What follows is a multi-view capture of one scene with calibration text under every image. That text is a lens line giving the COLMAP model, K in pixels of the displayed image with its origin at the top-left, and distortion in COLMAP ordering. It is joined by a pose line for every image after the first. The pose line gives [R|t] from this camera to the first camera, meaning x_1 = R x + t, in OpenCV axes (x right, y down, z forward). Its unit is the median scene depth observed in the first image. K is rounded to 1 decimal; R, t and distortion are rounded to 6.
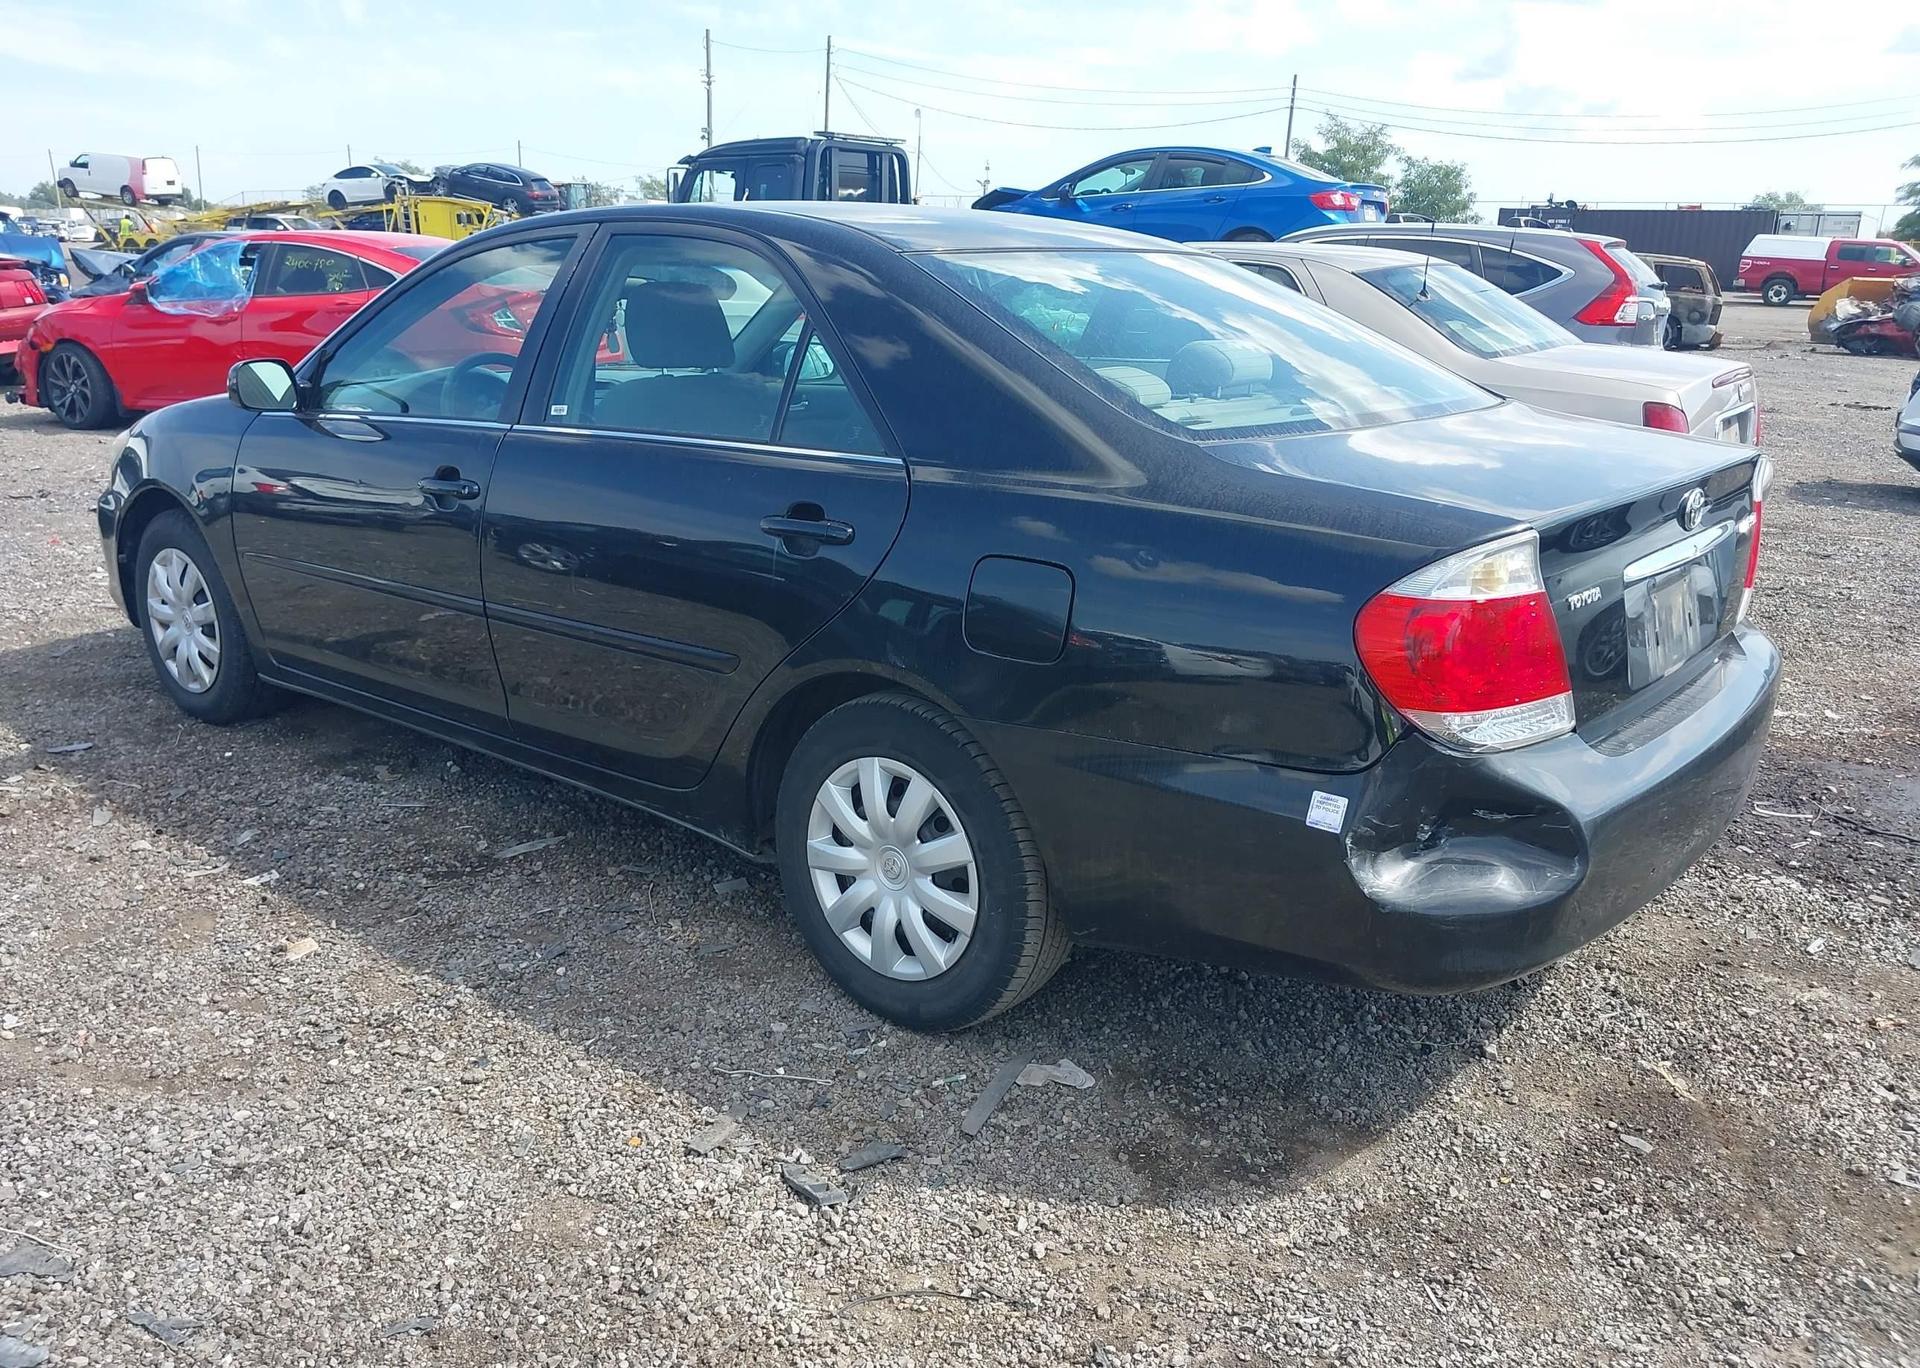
lens RADIAL K [[1507.9, 0, 962.1], [0, 1507.9, 690.7], [0, 0, 1]] dist [0.019811, -0.031893]
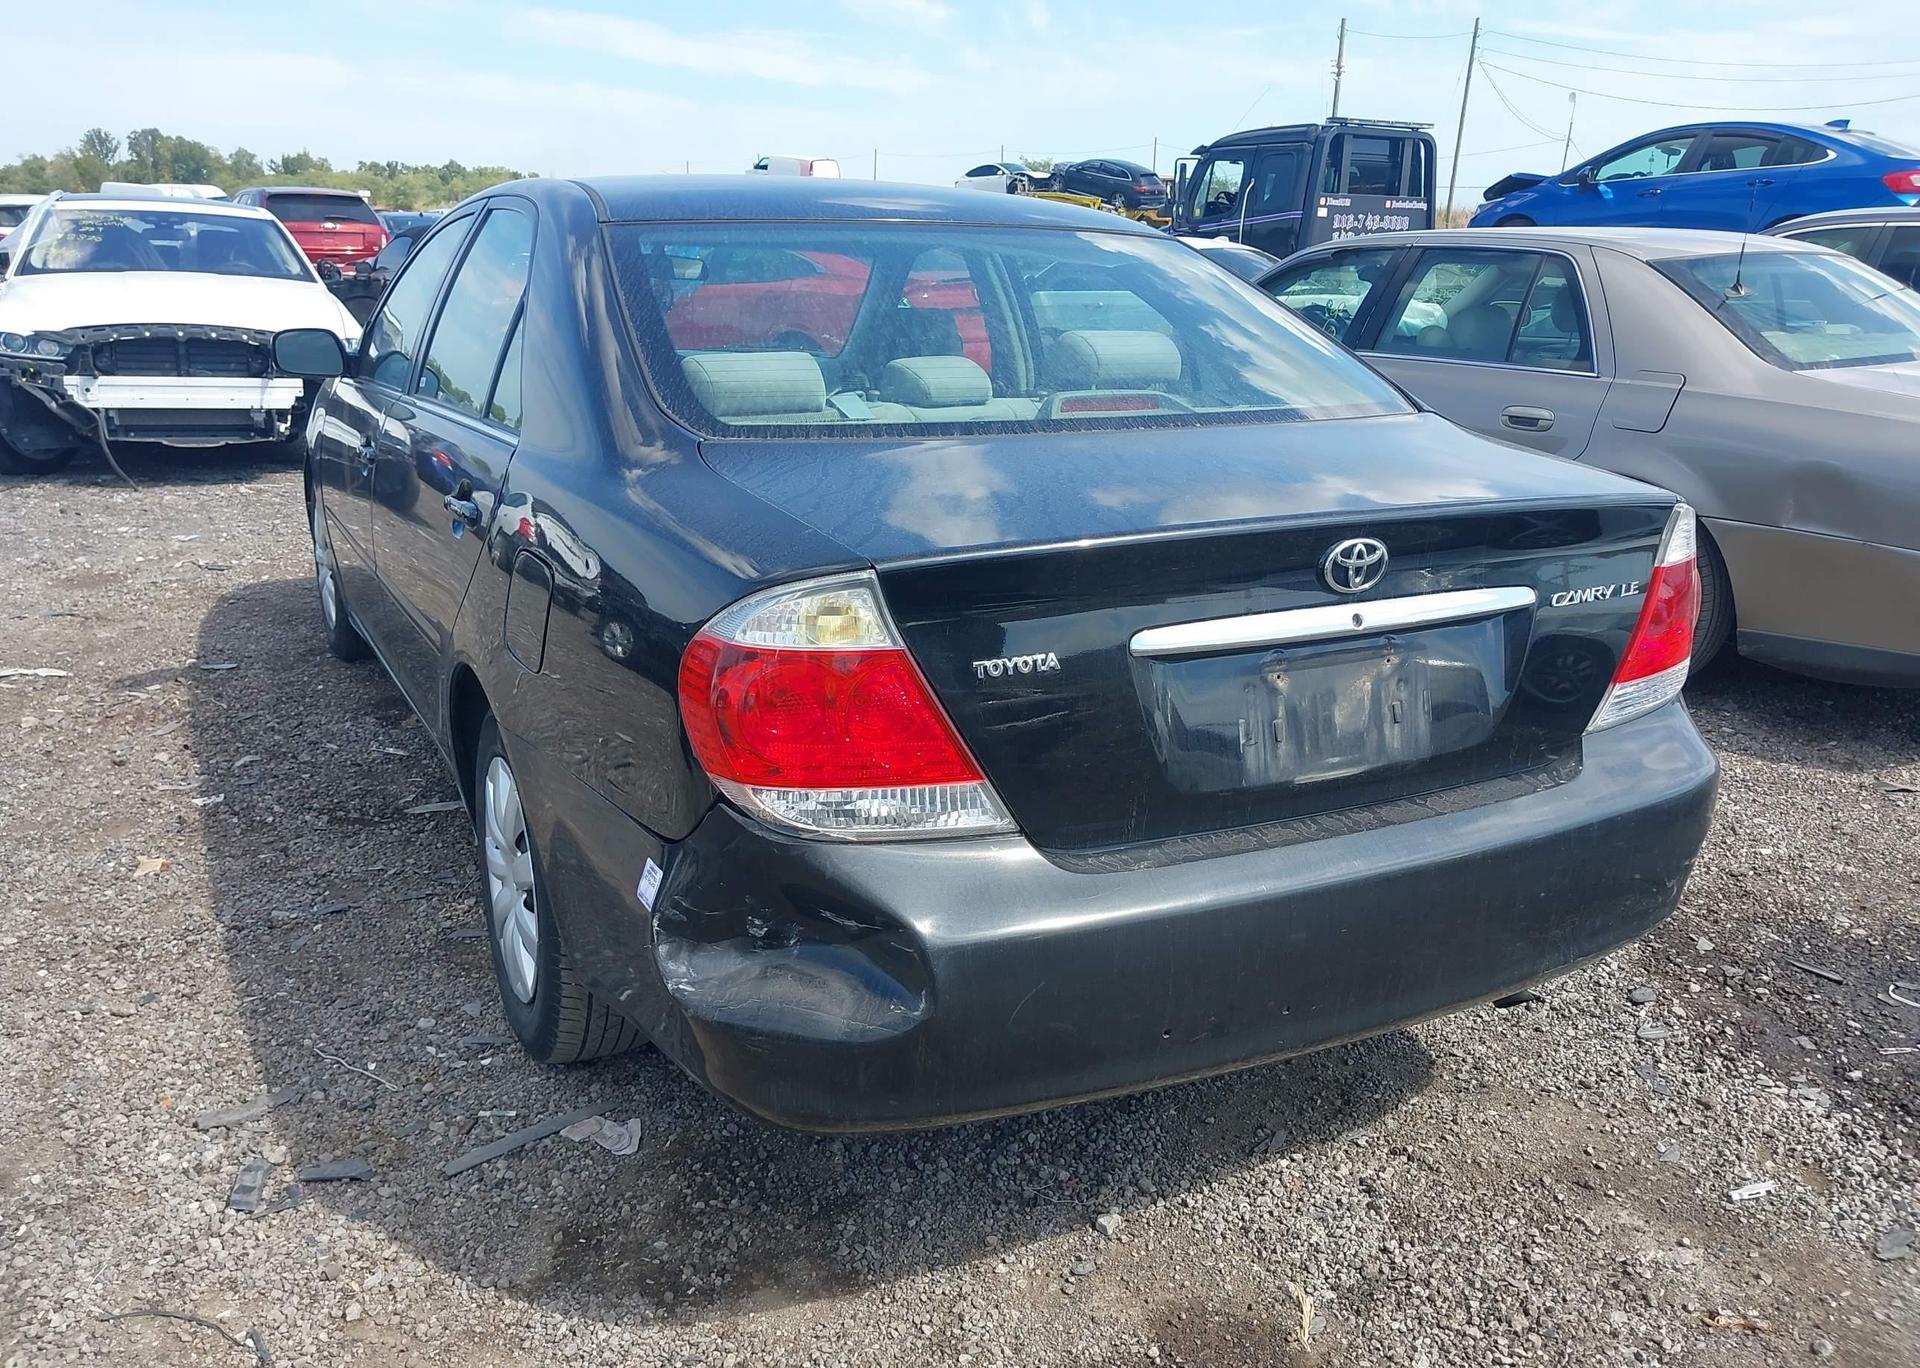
lens RADIAL K [[1528.4, 0, 940.1], [0, 1528.4, 673.7], [0, 0, 1]] dist [0.001712, 0.011302]
pose [[0.923722, 0.107107, -0.367786, 0.498321], [-0.110725, 0.993787, 0.011318, -0.045659], [0.366713, 0.030269, 0.929842, 0.193122]]
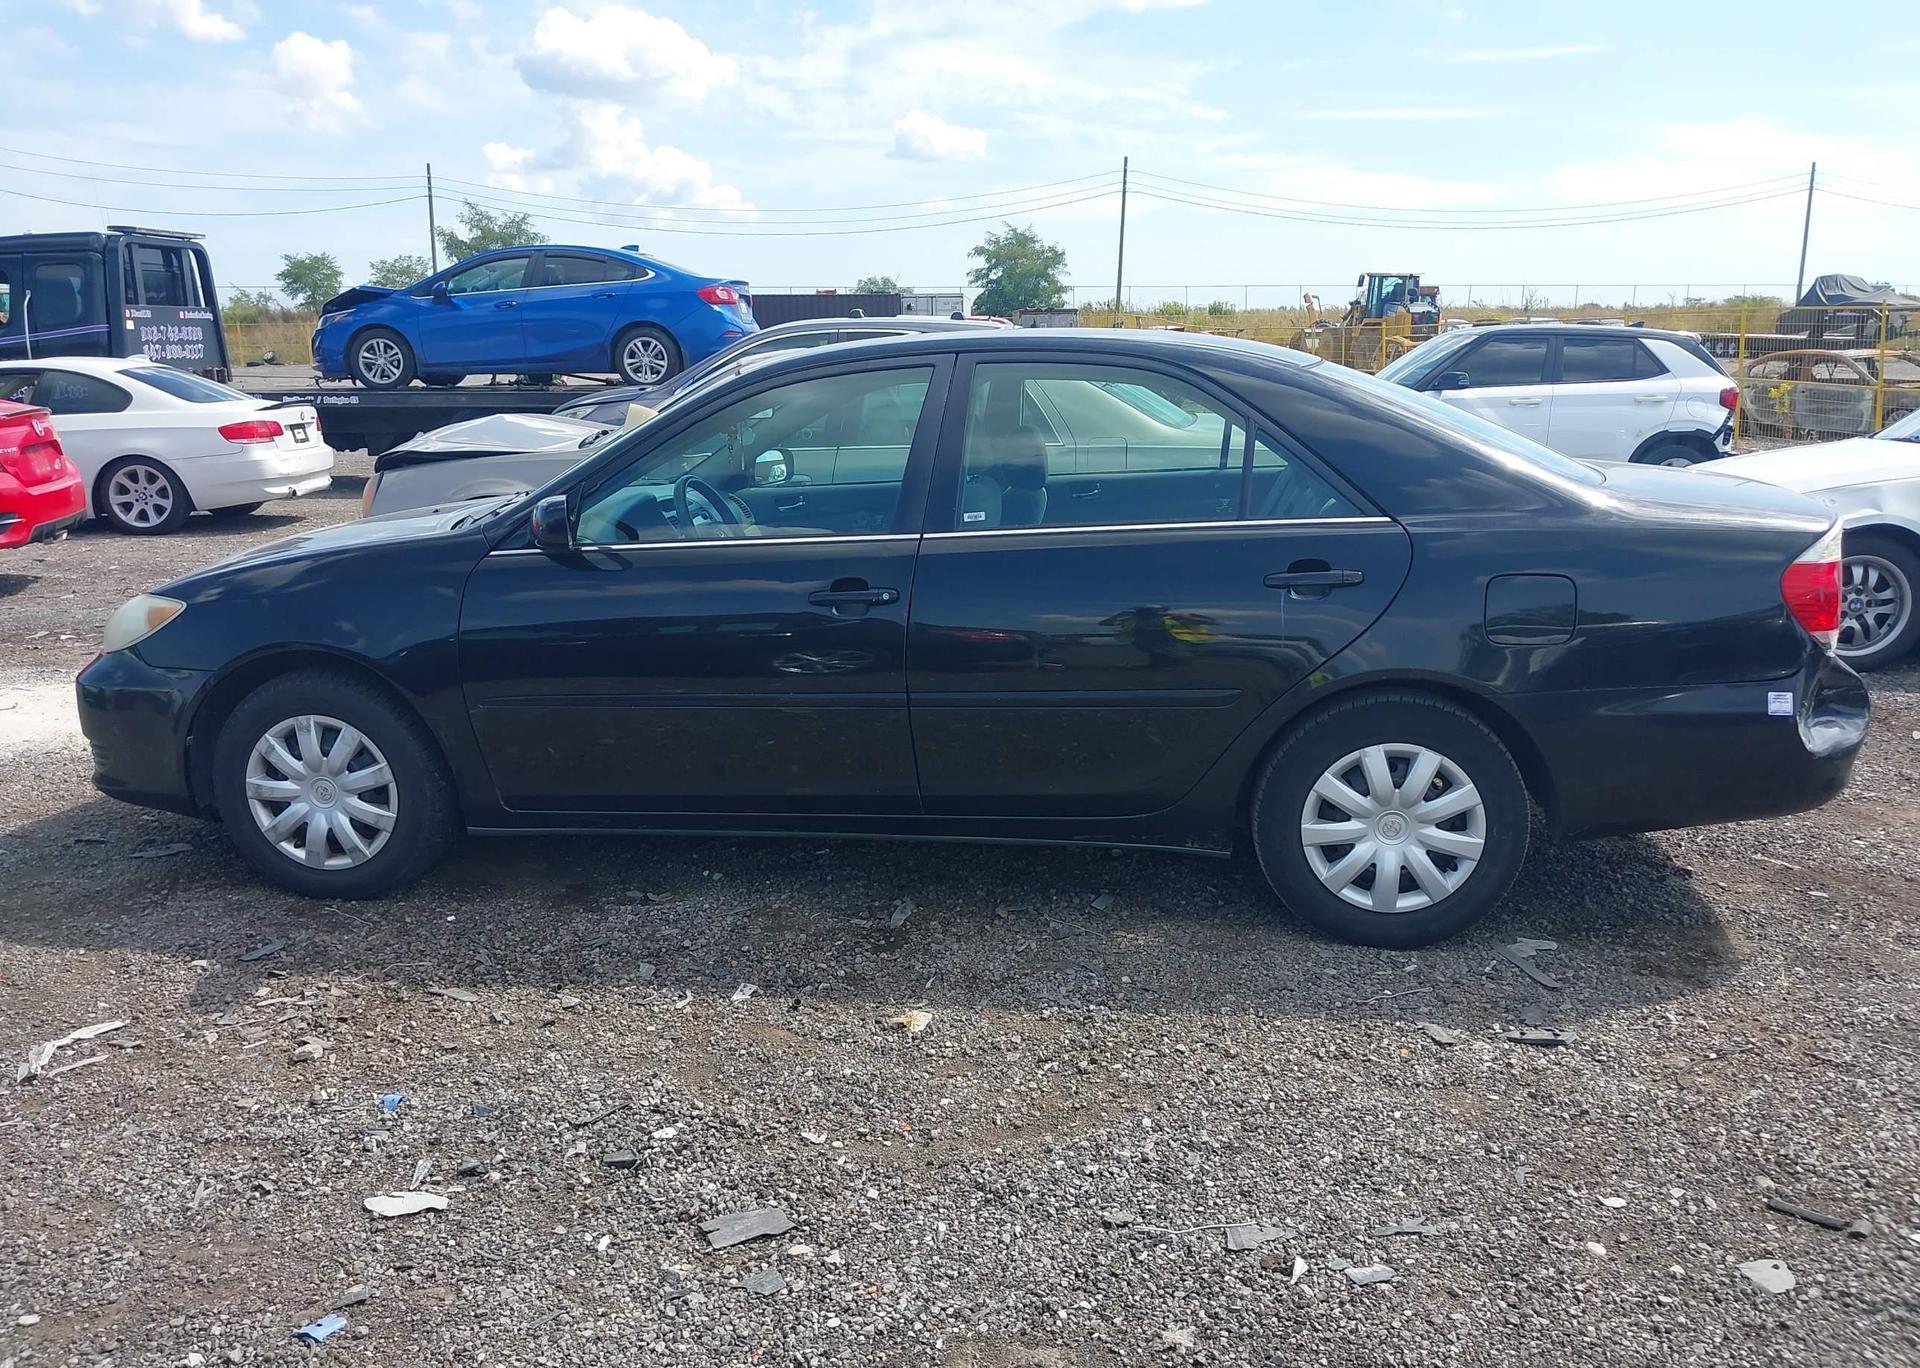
lens RADIAL K [[1490.9, 0, 1004.9], [0, 1490.9, 680.4], [0, 0, 1]] dist [0.045162, -0.090273]
pose [[0.850072, -0.143427, 0.506760, -0.962358], [0.172025, 0.985044, -0.009772, -0.052735], [-0.497779, 0.095483, 0.862032, 0.037545]]
